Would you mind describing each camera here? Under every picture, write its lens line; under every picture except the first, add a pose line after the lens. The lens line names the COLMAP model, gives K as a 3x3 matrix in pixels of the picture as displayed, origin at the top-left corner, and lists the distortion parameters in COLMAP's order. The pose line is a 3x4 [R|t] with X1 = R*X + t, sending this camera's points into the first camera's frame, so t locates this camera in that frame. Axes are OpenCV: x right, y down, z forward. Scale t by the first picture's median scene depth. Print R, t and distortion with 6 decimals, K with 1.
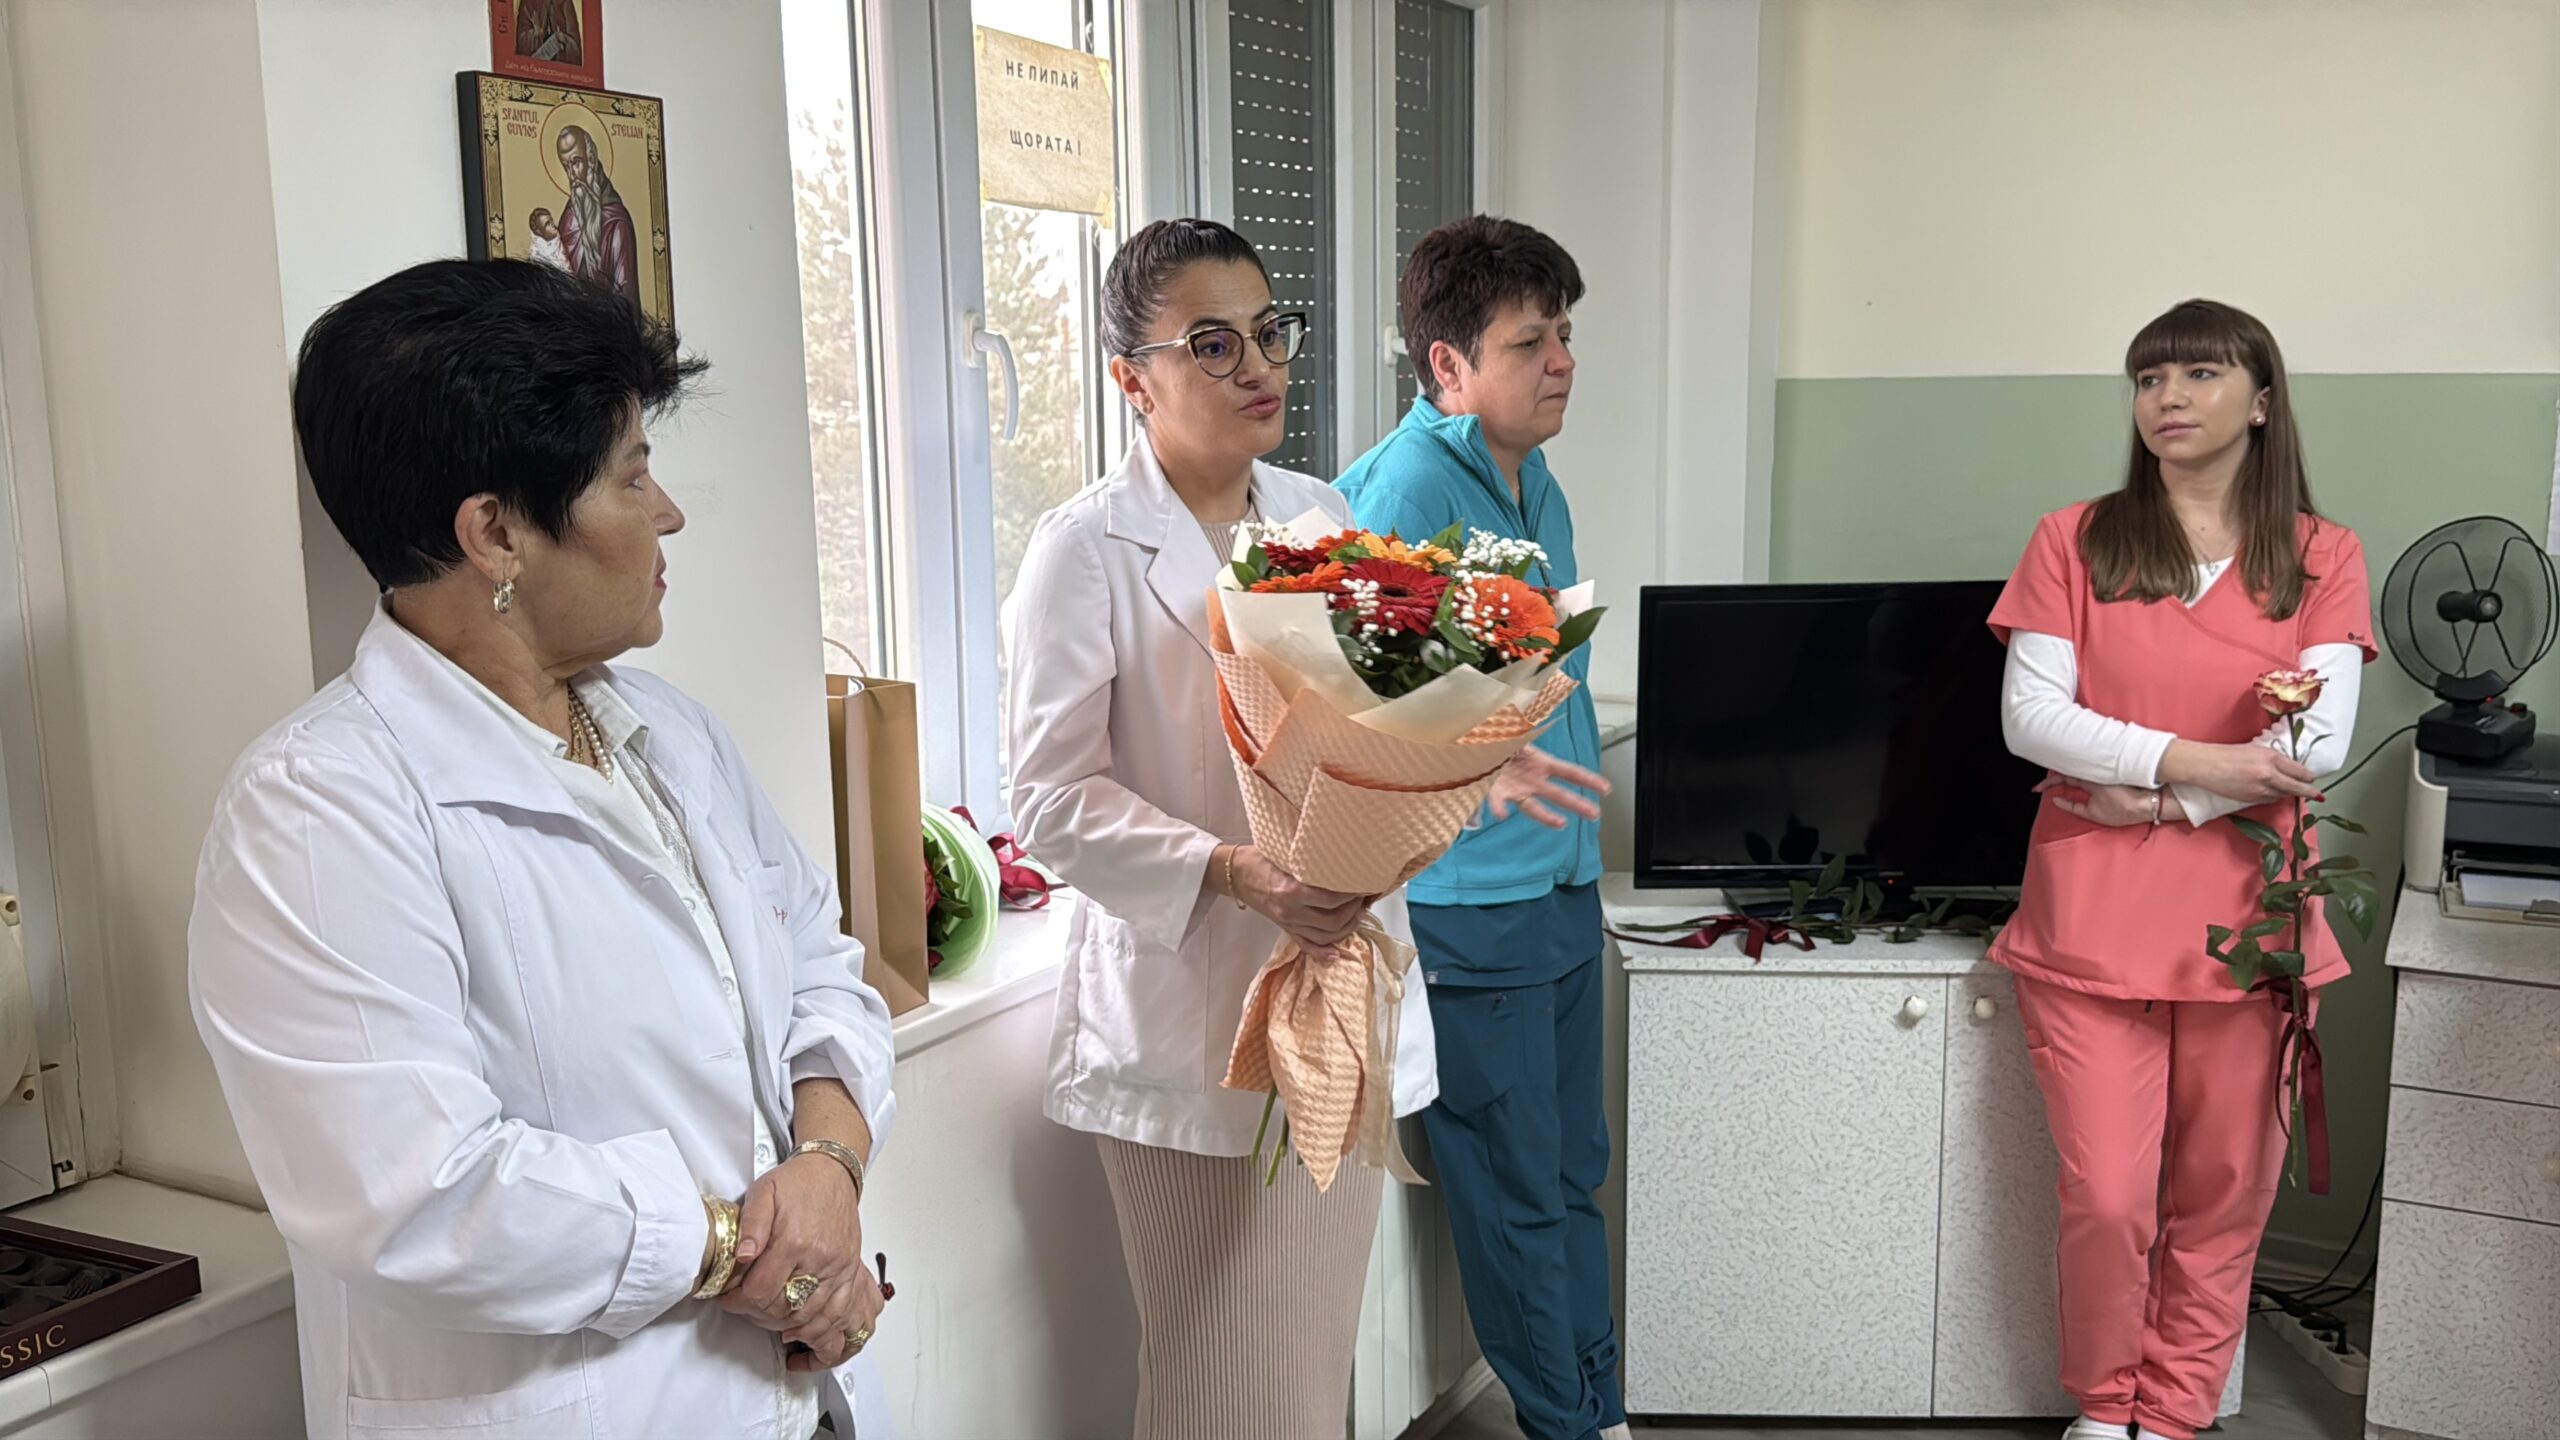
lens RADIAL K [[2195.9, 0, 1281.7], [0, 2195.9, 746.3], [0, 0, 1]] dist [0.144183, -0.279783]
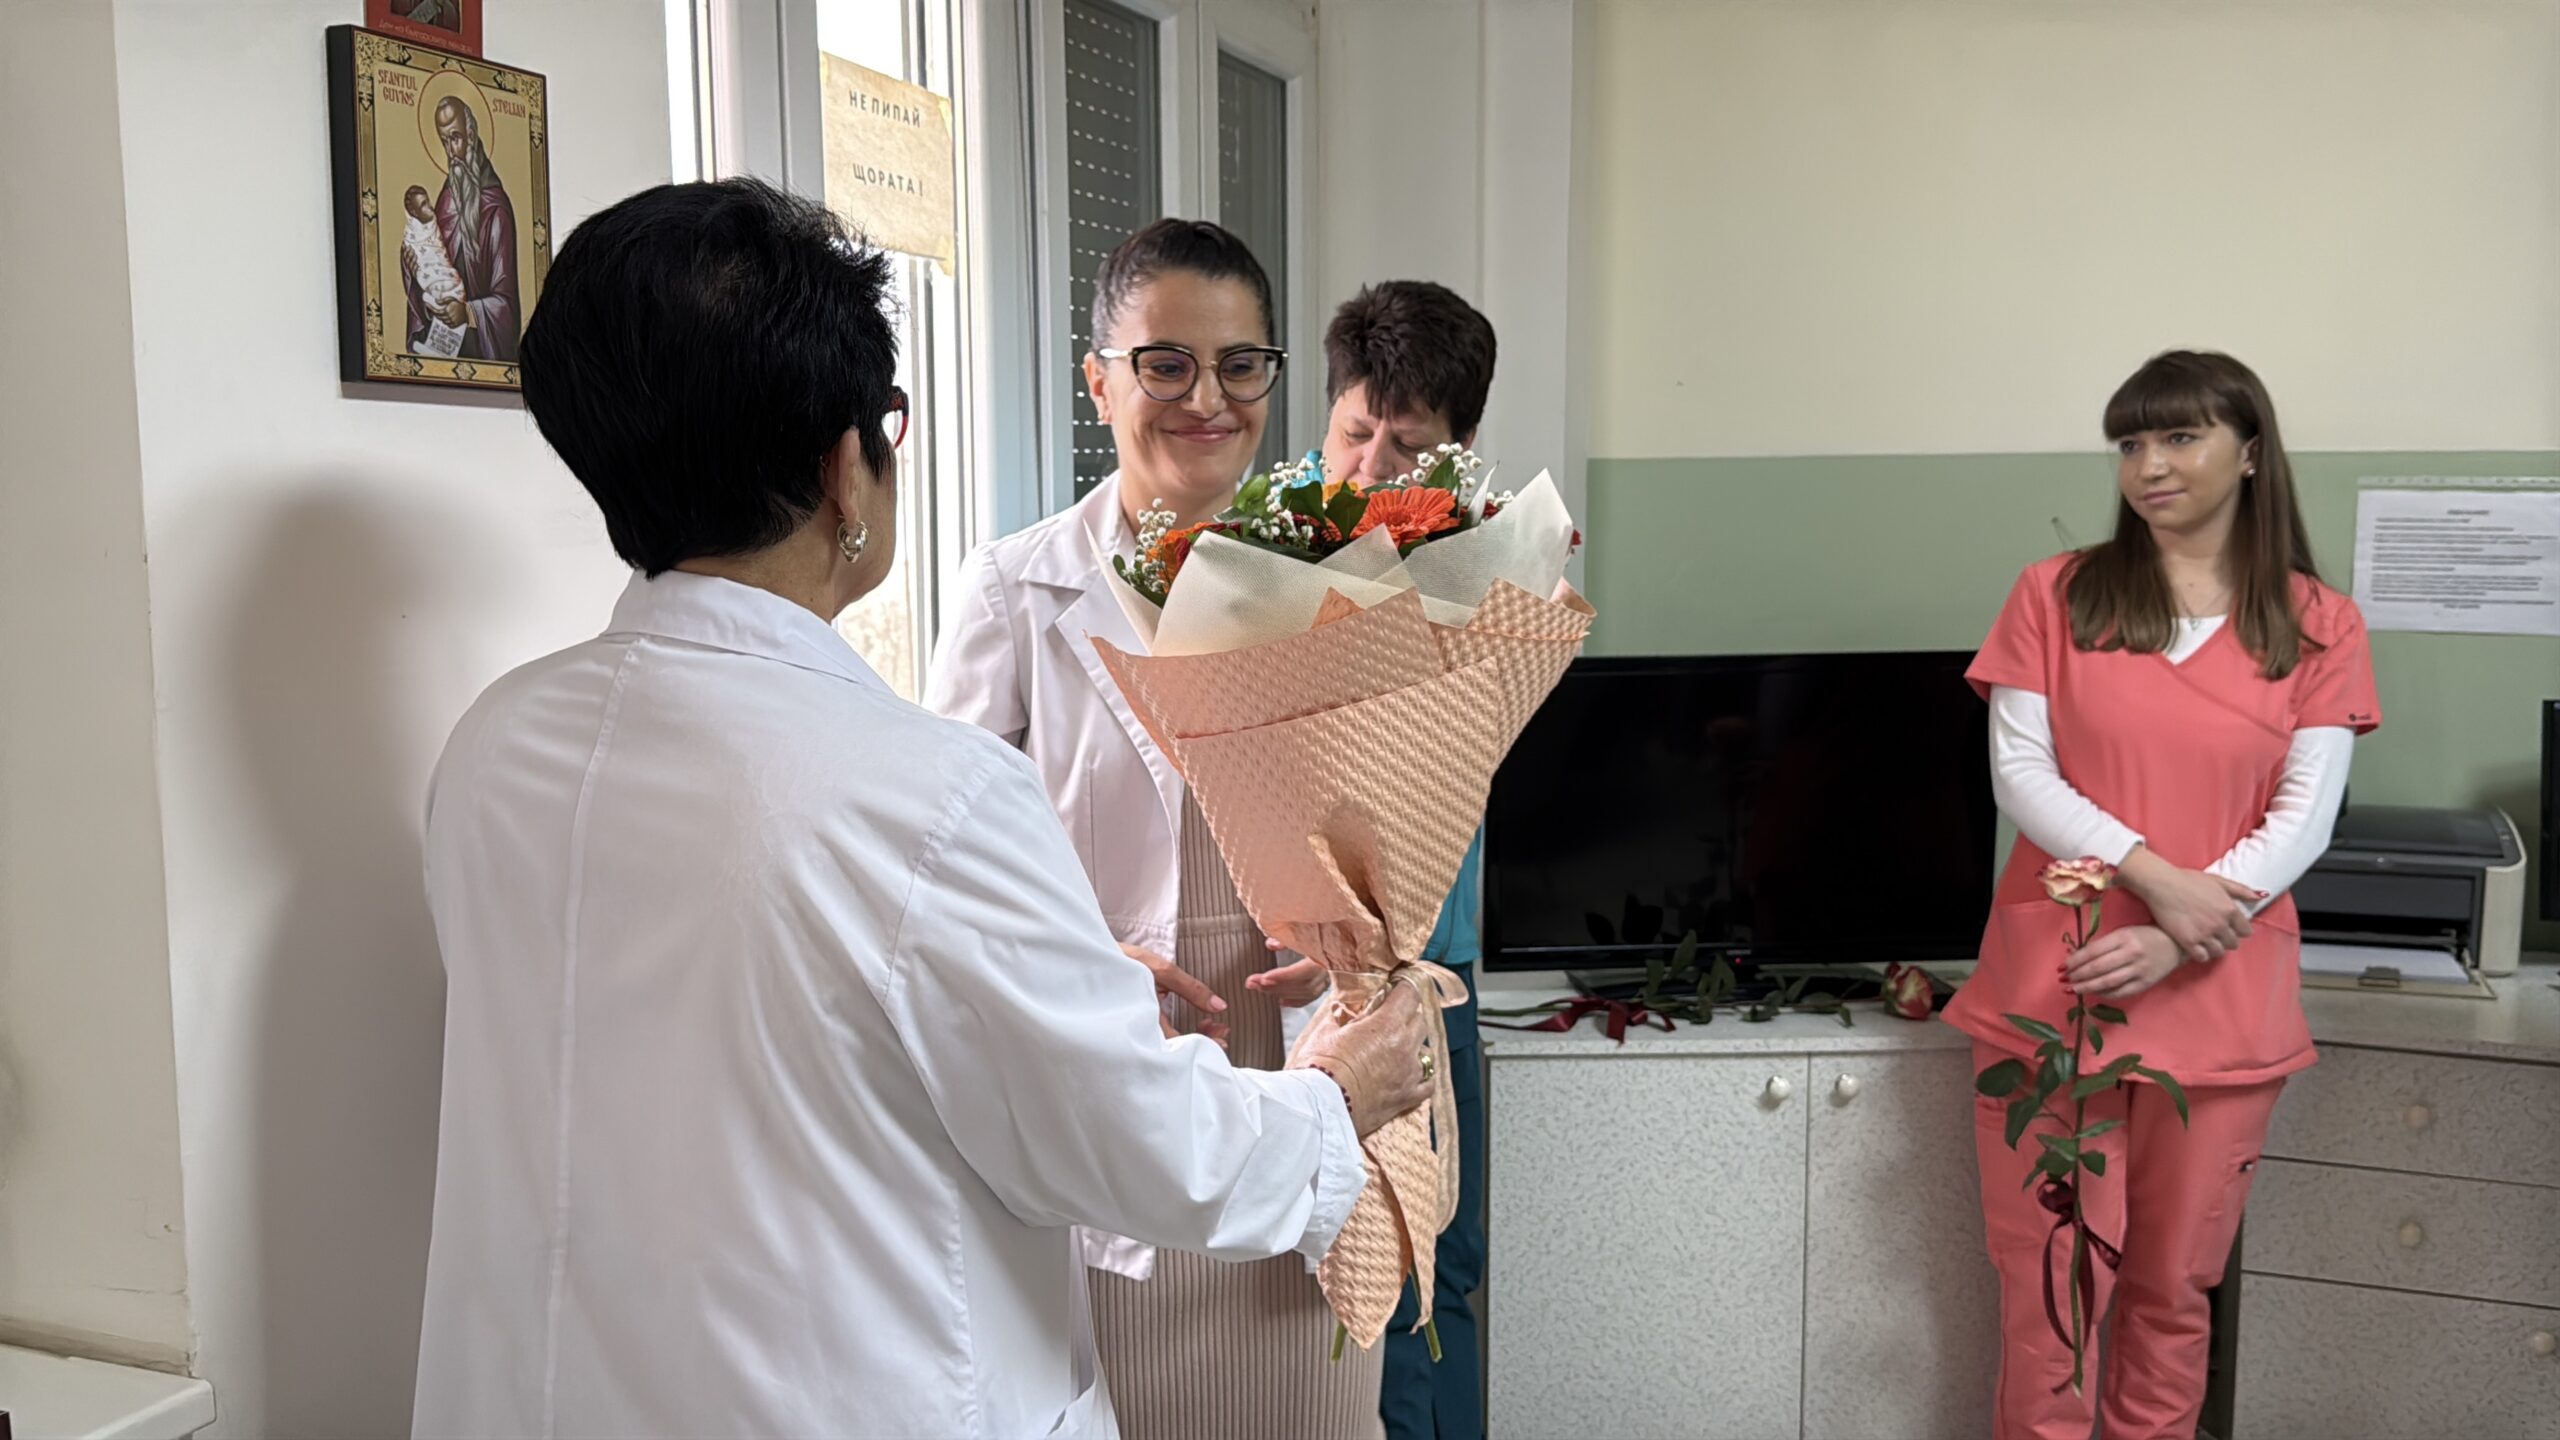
lens RADIAL K [[2195.9, 0, 1235.6], [0, 2195.9, 743.1], [0, 0, 1]] dist [0.144183, -0.279783]
pose [[0.992835, -0.006576, 0.119316, -0.066865], [0.012962, 0.998520, -0.052823, 0.015275], [-0.118792, 0.053991, 0.991450, 0.059105]]
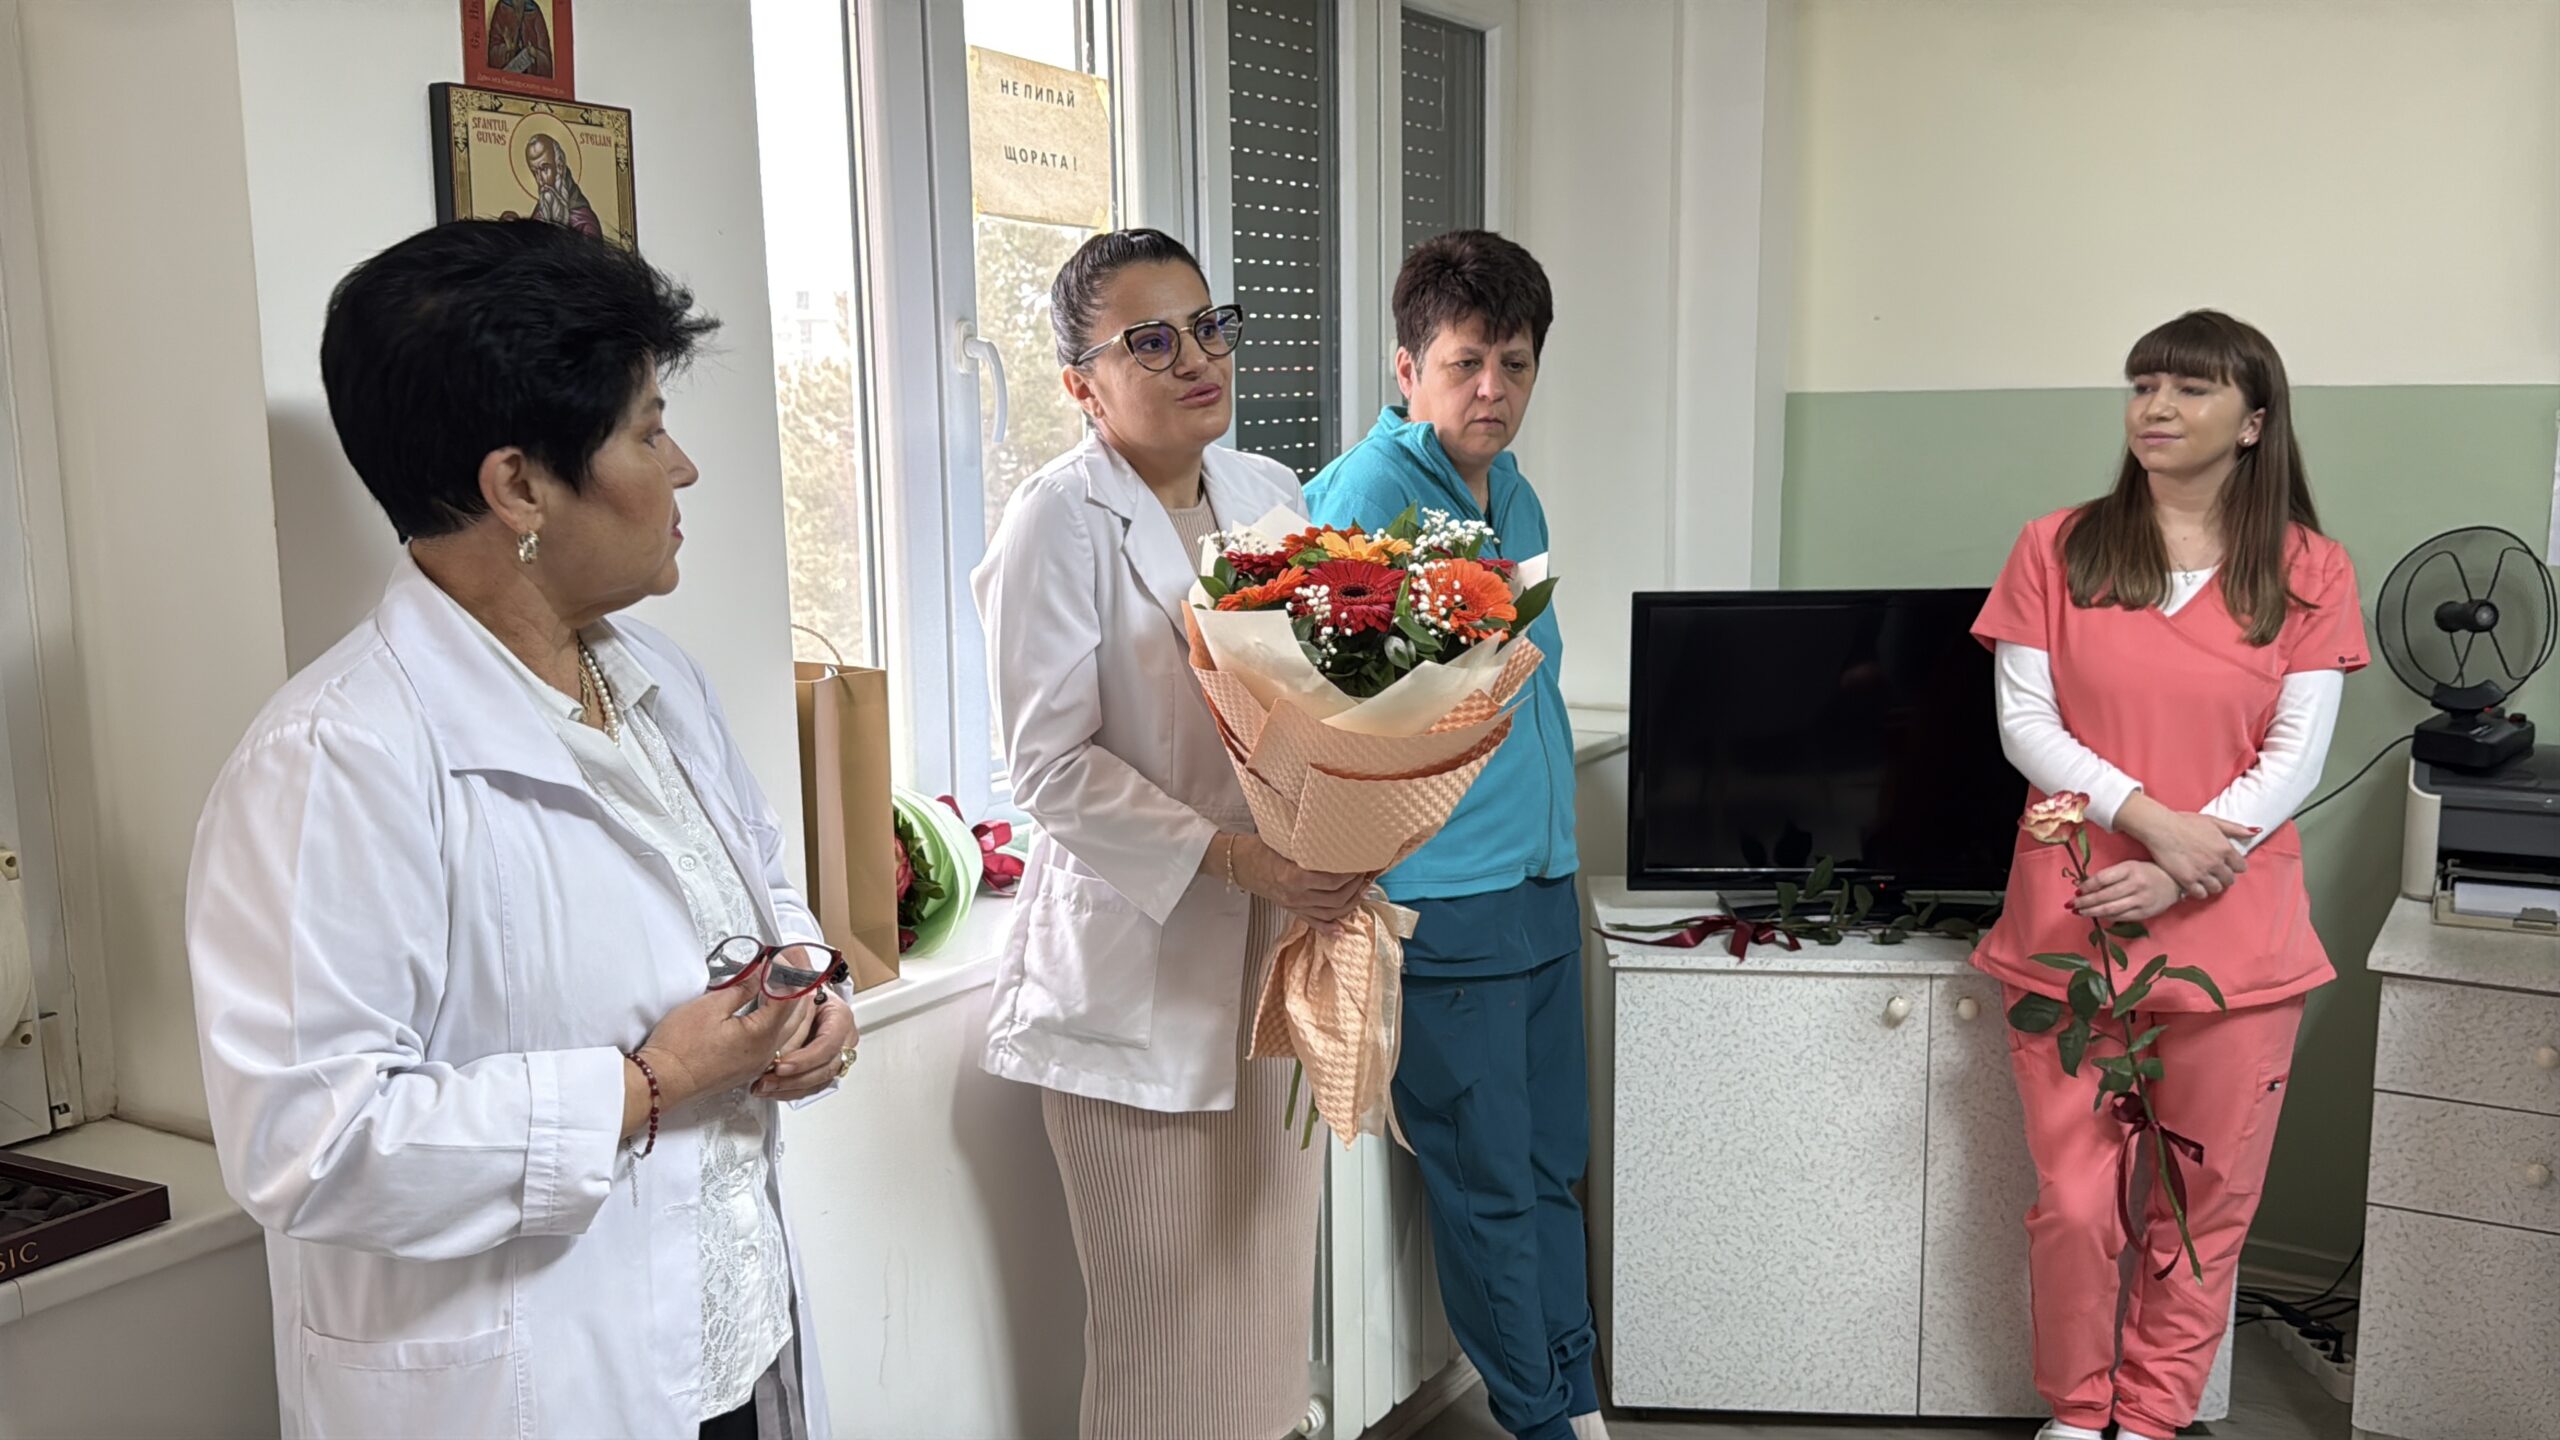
lens RADIAL K [[2195.9, 0, 1280.9], [0, 2195.9, 750.5], [0, 0, 1]] dist [0.144183, -0.279783]
pose [[0.999148, 0.006973, -0.040684, 0.045031], [-0.007436, 0.999909, -0.011237, 0.013973], [0.040602, 0.011530, 0.999109, -0.025273]]
